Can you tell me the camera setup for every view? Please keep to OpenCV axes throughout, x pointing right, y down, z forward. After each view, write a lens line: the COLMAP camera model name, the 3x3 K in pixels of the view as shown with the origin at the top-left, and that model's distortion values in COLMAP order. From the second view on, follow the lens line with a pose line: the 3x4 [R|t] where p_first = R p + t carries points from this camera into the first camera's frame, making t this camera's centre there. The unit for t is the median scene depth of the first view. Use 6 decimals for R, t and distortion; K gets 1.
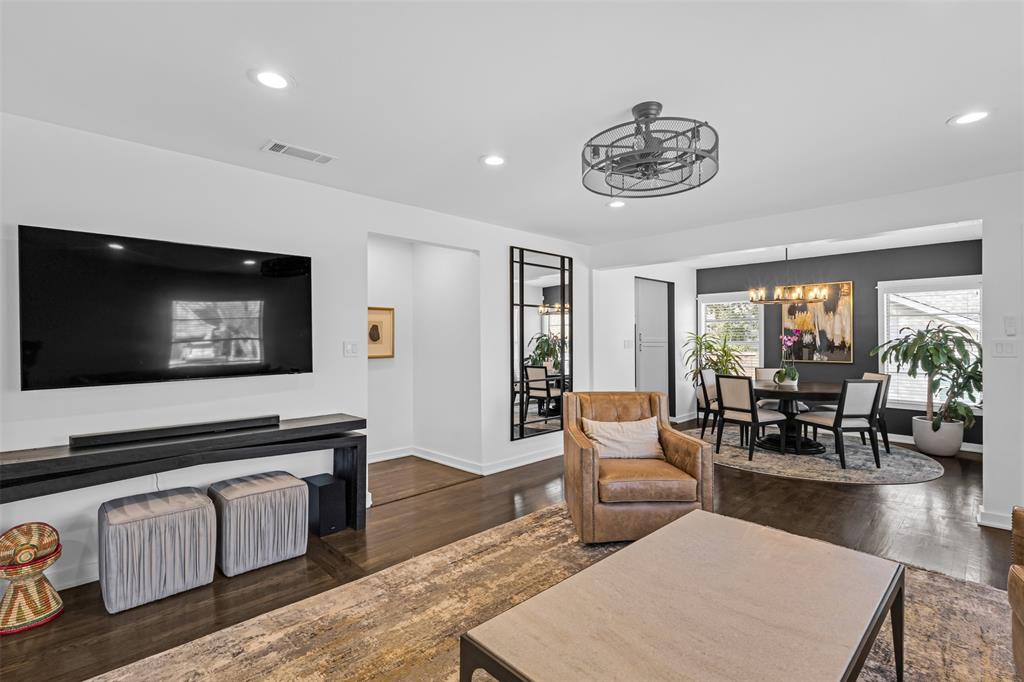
lens RADIAL K [[475.0, 0, 509.3], [0, 475.0, 337.0], [0, 0, 1]] dist [0.001860, 0.000339]
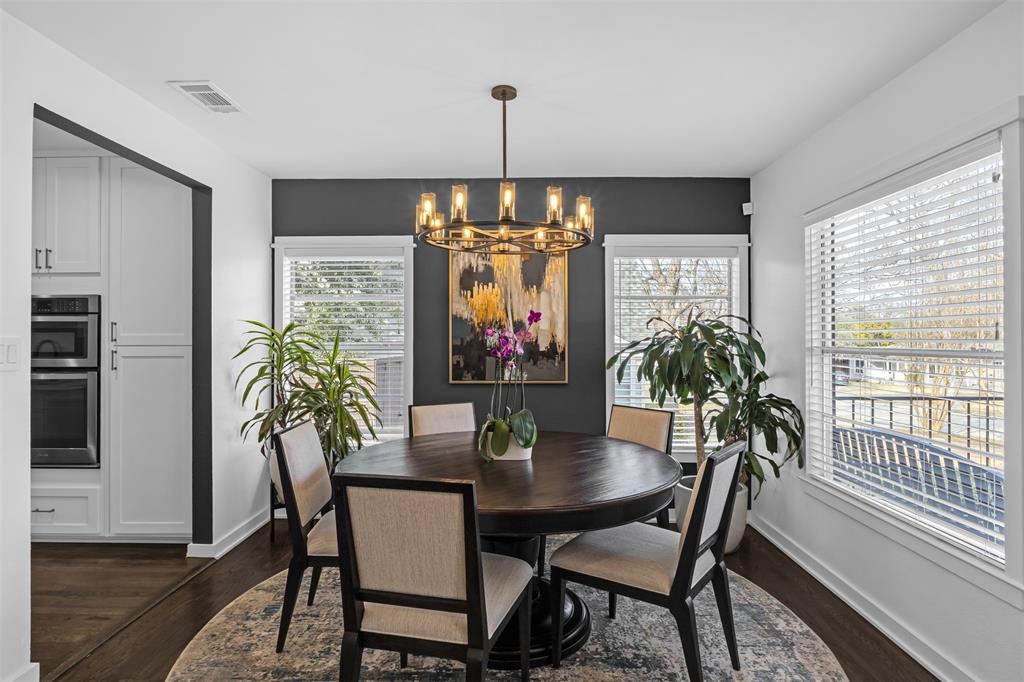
lens RADIAL K [[551.3, 0, 511.8], [0, 551.3, 336.3], [0, 0, 1]] dist [0.007555, 0.001310]
pose [[0.713552, 0.006962, 0.700567, 0.240636], [-0.006012, 0.999975, -0.003814, 0.004493], [-0.700576, -0.001491, 0.713576, 0.592584]]
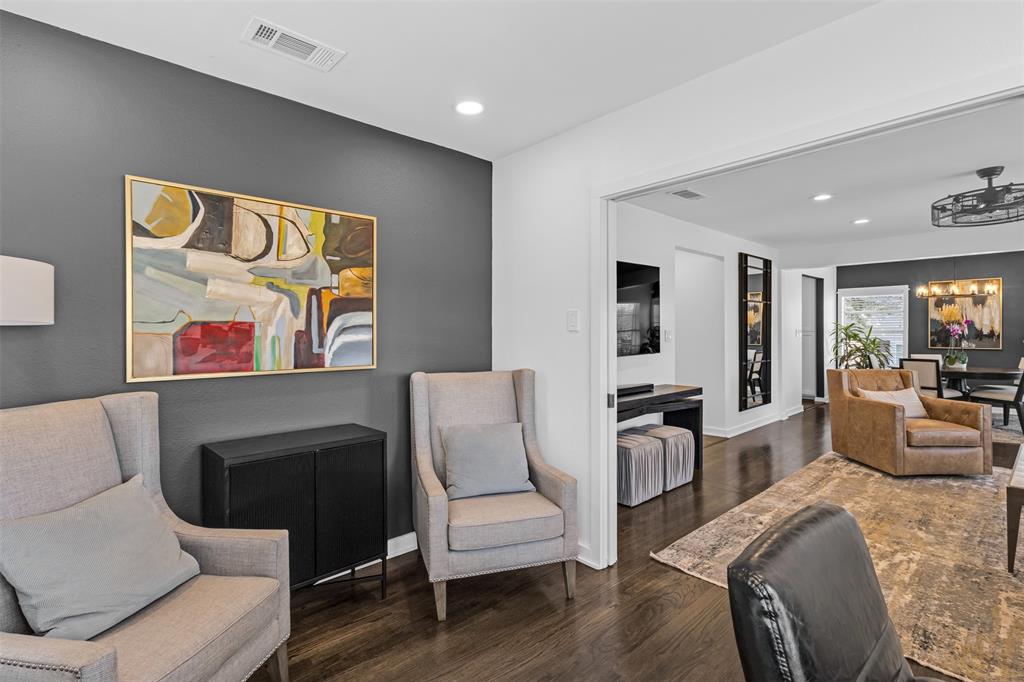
lens RADIAL K [[475.0, 0, 512.9], [0, 475.0, 333.3], [0, 0, 1]] dist [0.001860, 0.000339]
pose [[0.999148, -0.001330, -0.041248, -0.396204], [0.001775, 0.999941, 0.010753, 0.001436], [0.041231, -0.010817, 0.999091, -0.186997]]
